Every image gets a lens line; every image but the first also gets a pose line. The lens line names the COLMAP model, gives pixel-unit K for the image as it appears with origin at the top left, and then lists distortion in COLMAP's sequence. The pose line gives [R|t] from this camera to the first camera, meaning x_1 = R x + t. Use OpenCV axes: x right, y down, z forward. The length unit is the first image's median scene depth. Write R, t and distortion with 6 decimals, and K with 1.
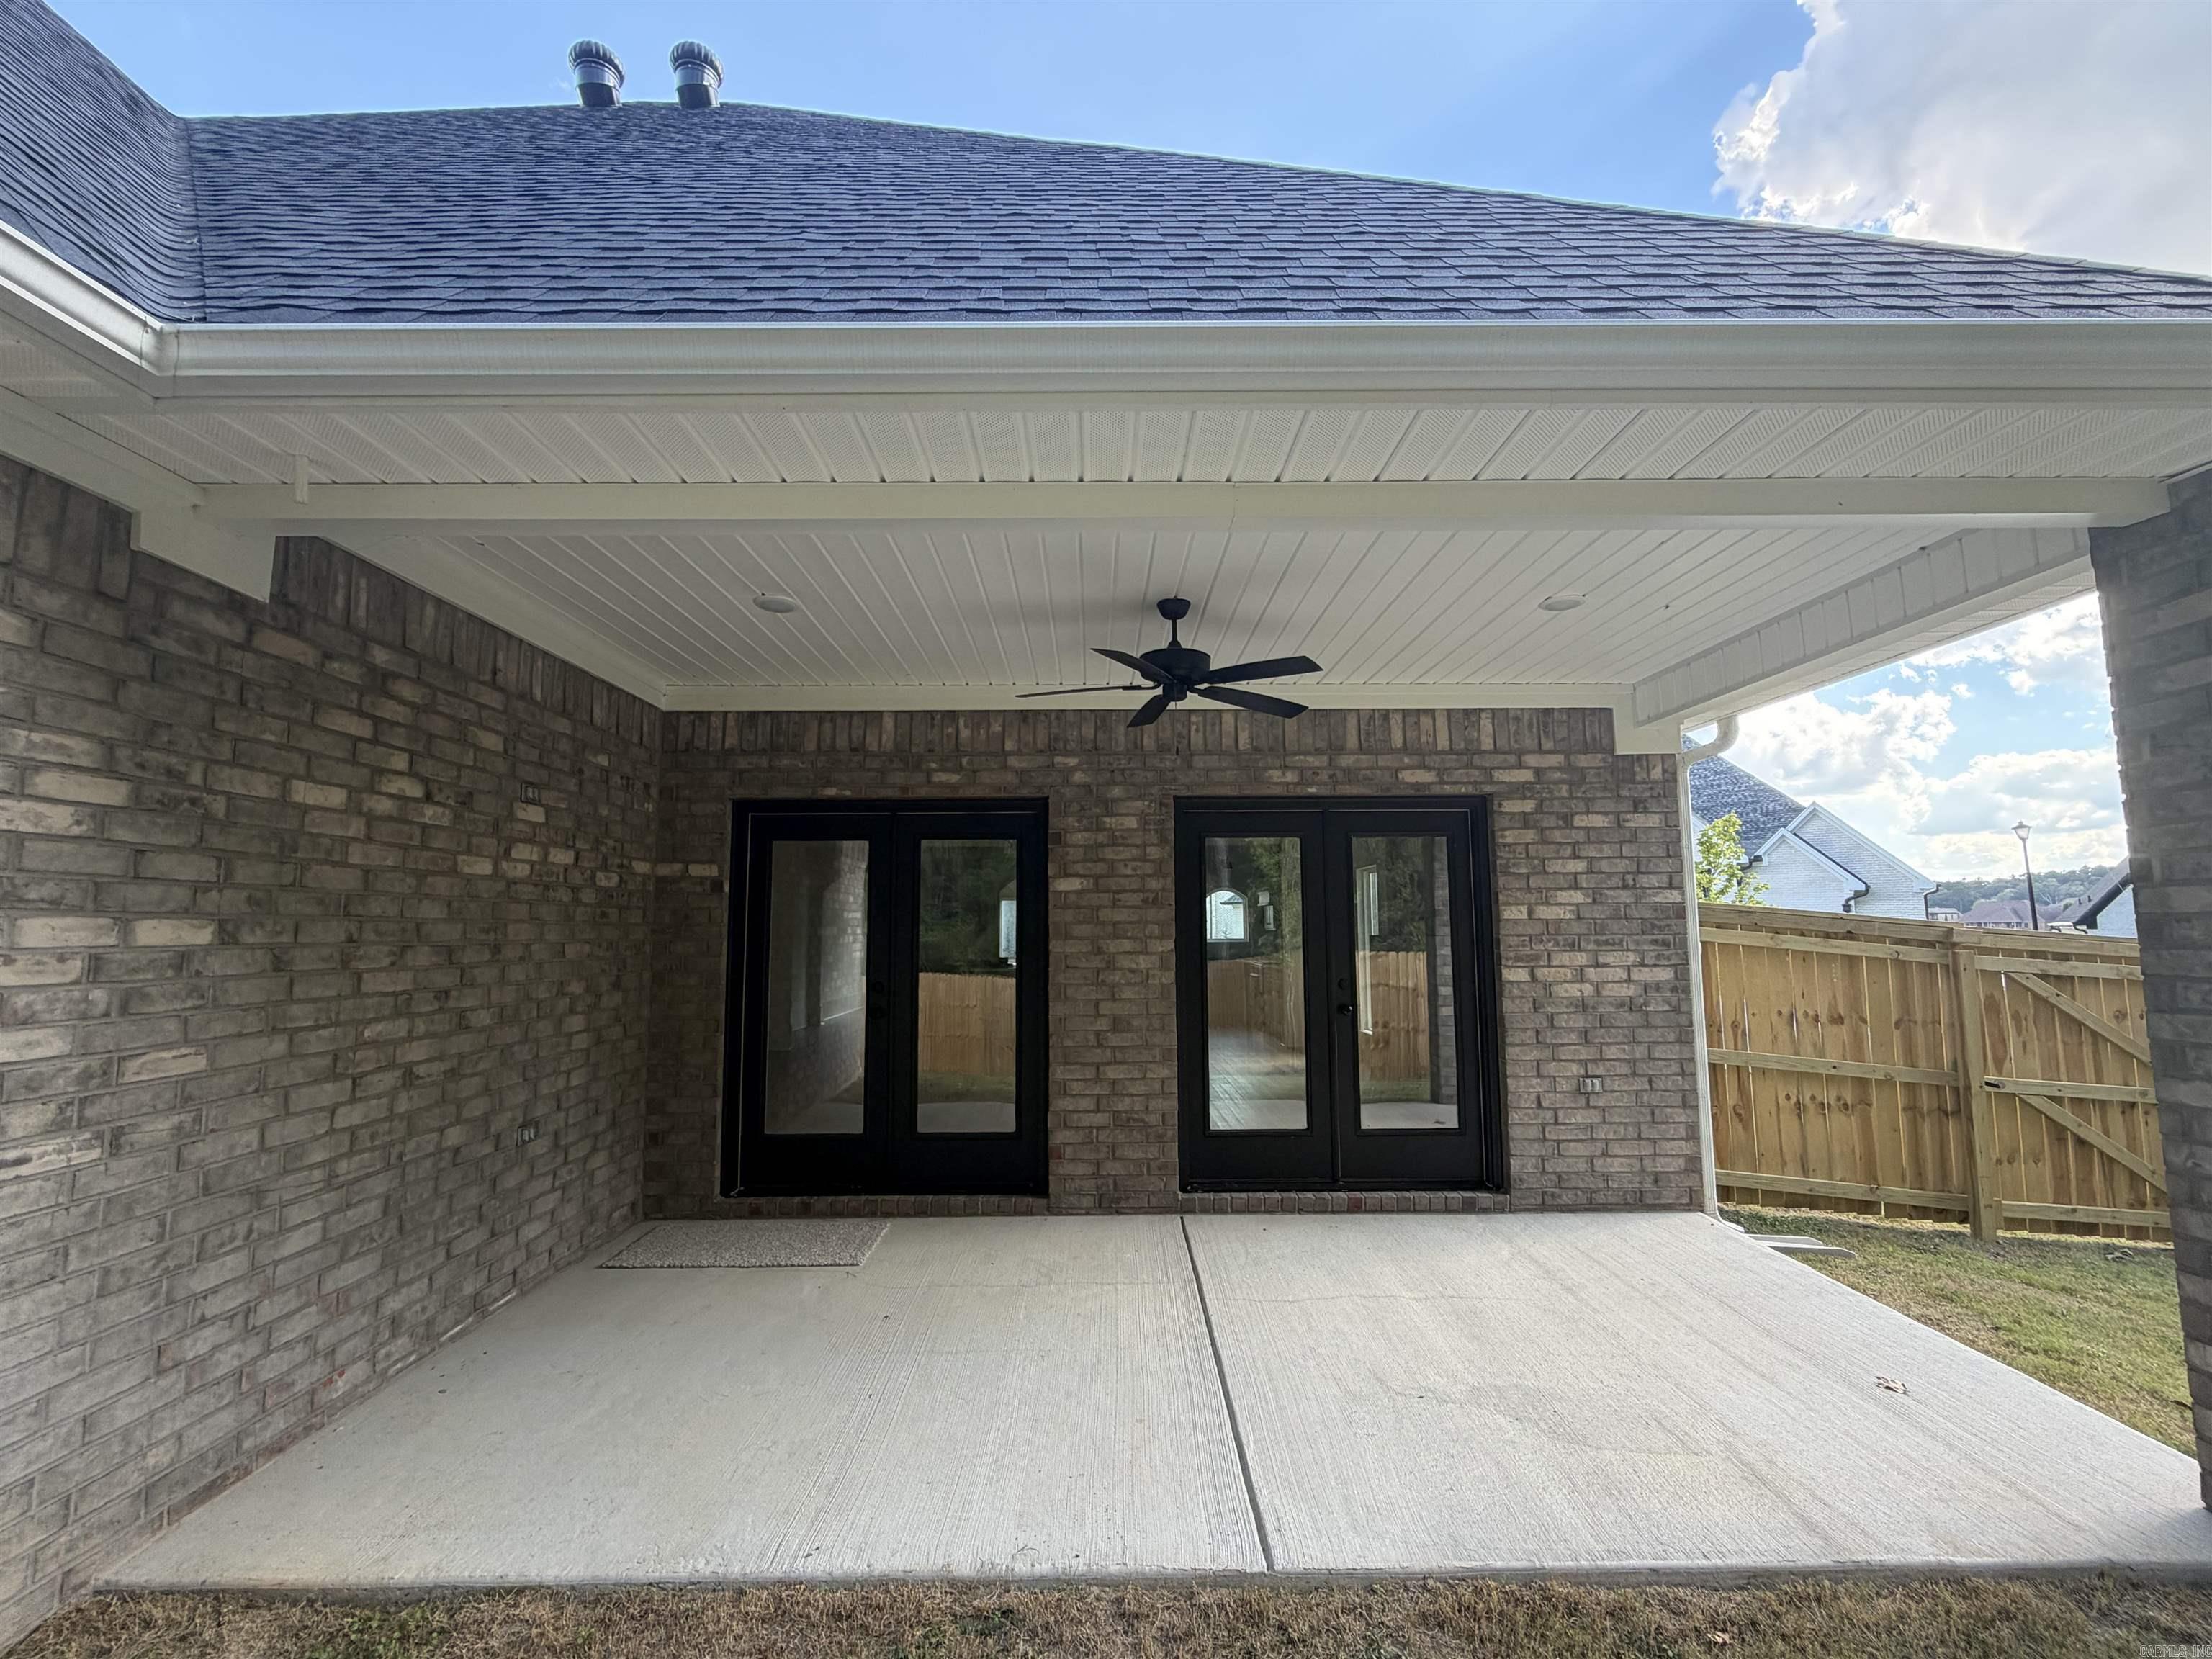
lens RADIAL K [[964.6, 0, 1105.1], [0, 964.6, 831.0], [0, 0, 1]] dist [-0.000071, 0.000030]
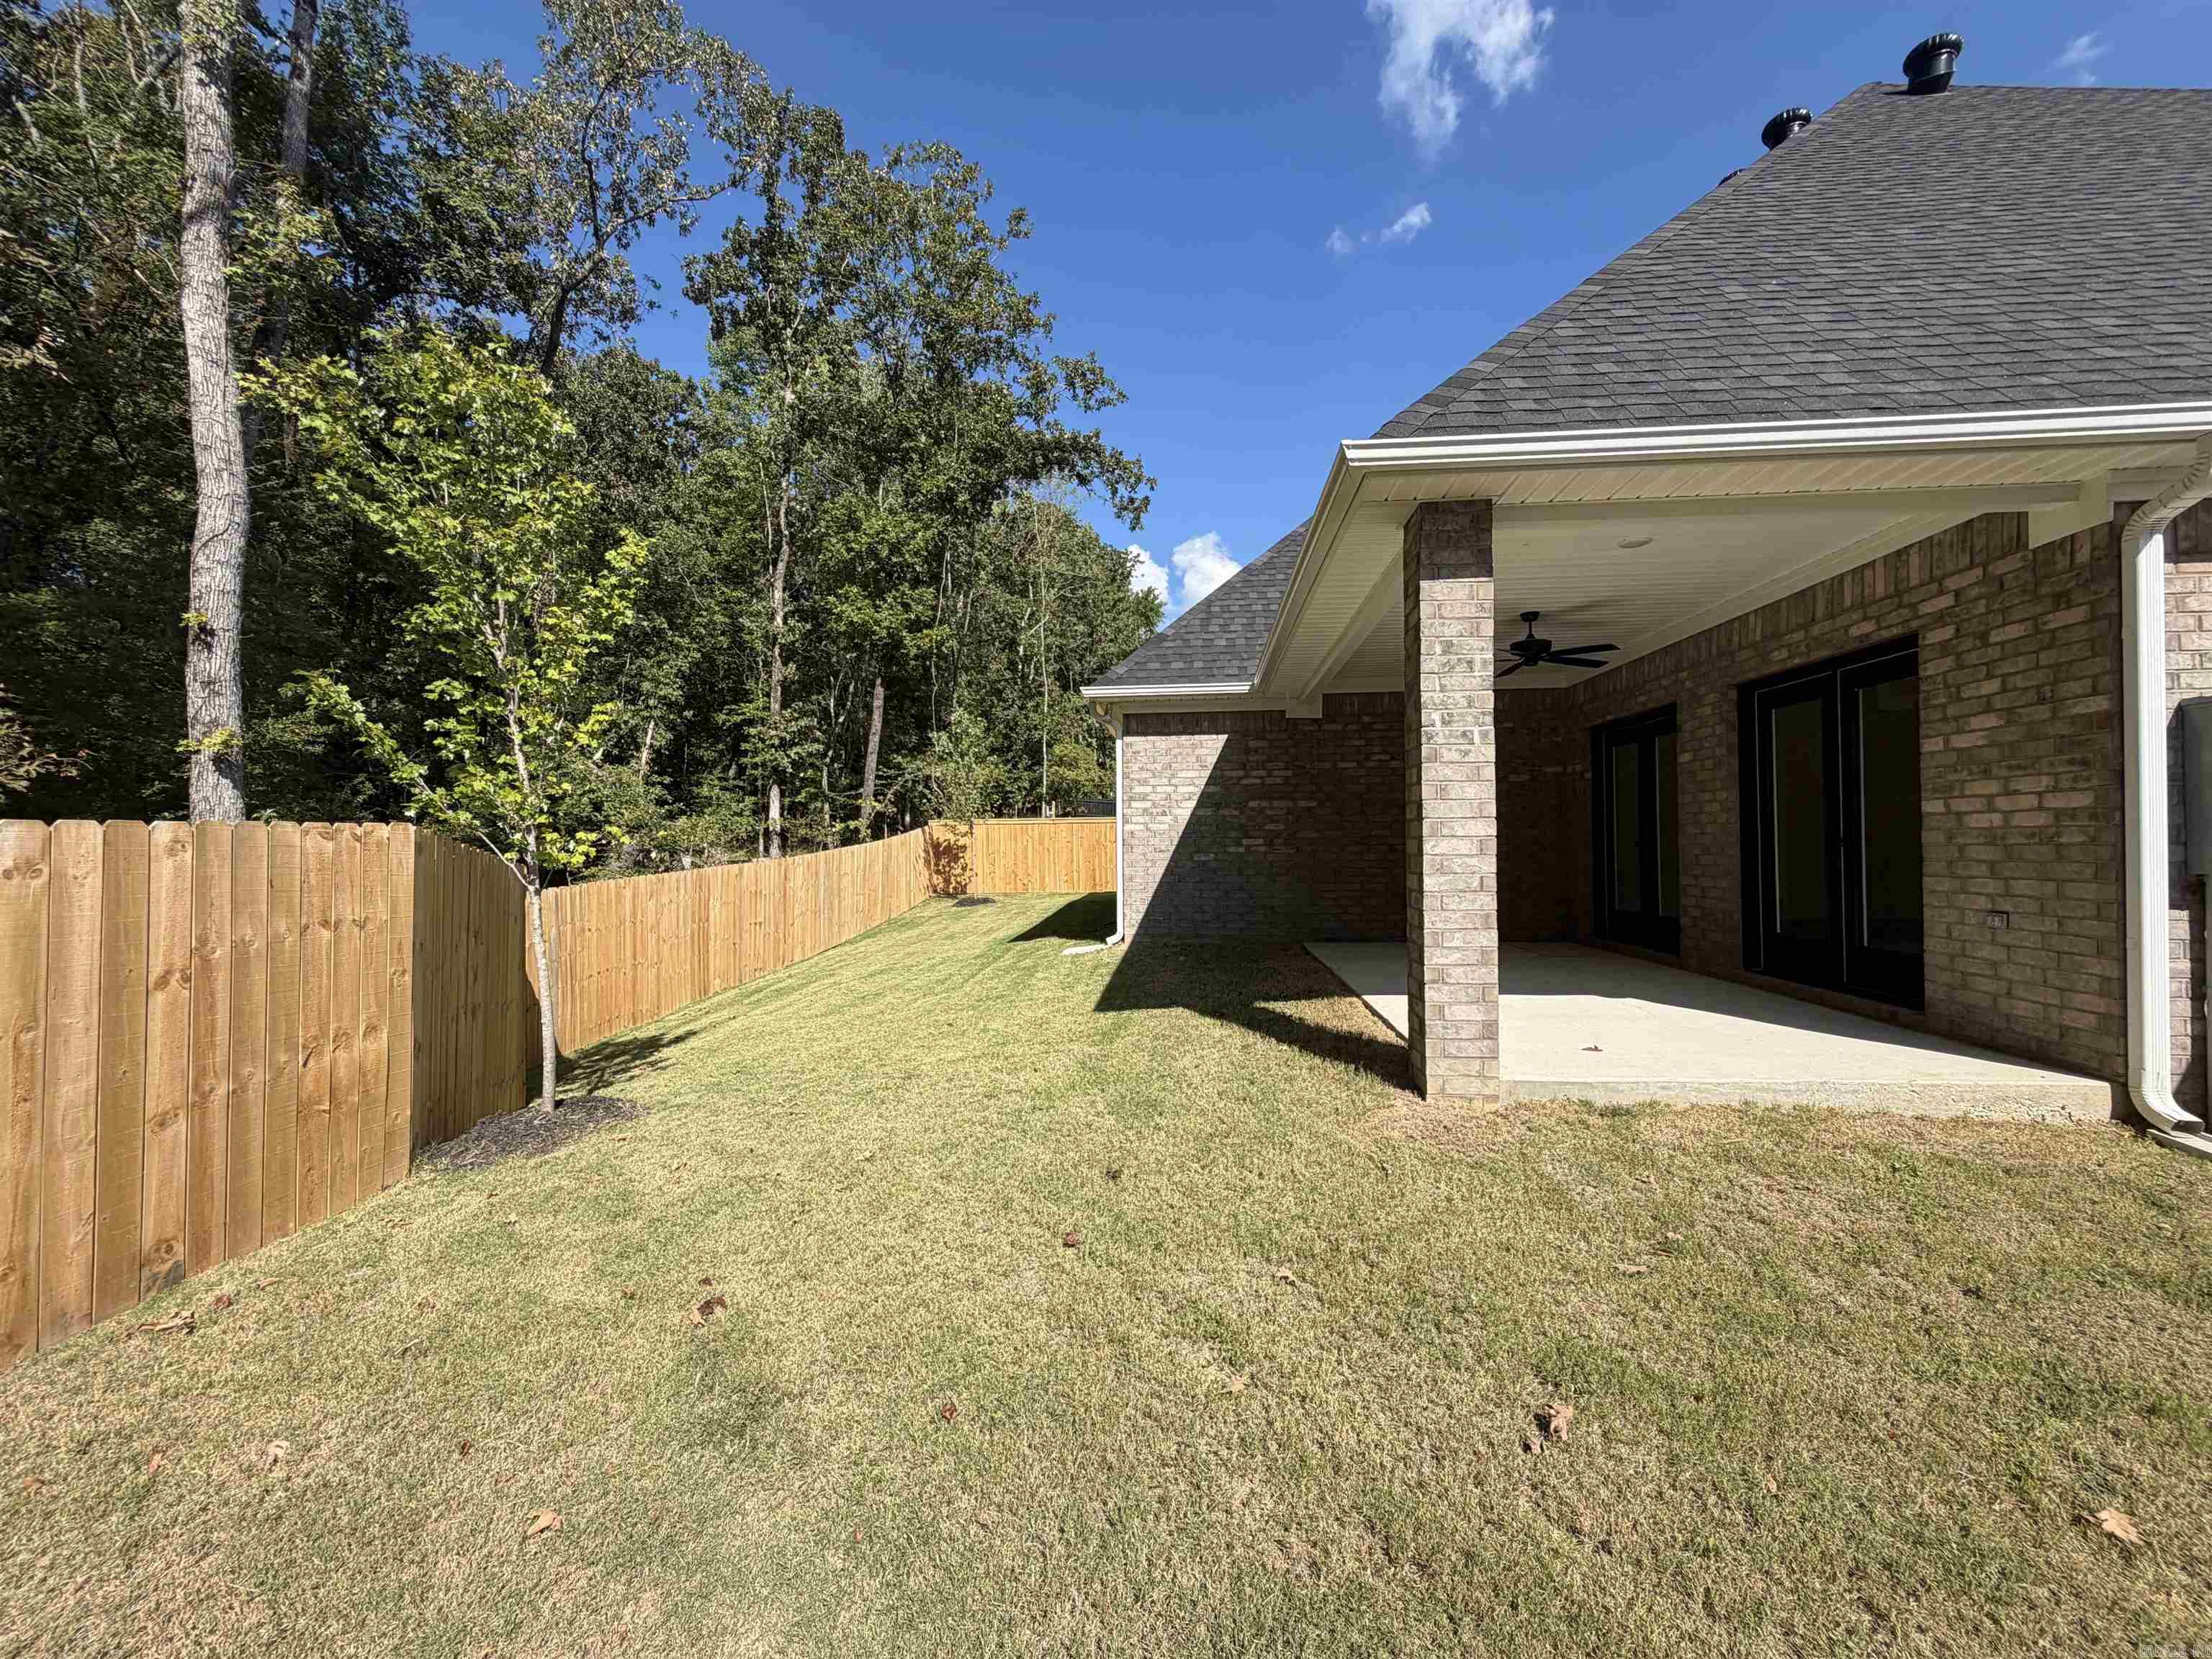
lens RADIAL K [[886.3, 0, 1106.7], [0, 886.3, 827.9], [0, 0, 1]] dist [-0.001001, -0.001056]
pose [[-0.106927, -0.012798, -0.994184, 1.427779], [0.106627, 0.994003, -0.024263, 0.101536], [0.988533, -0.108601, -0.104921, 0.242782]]
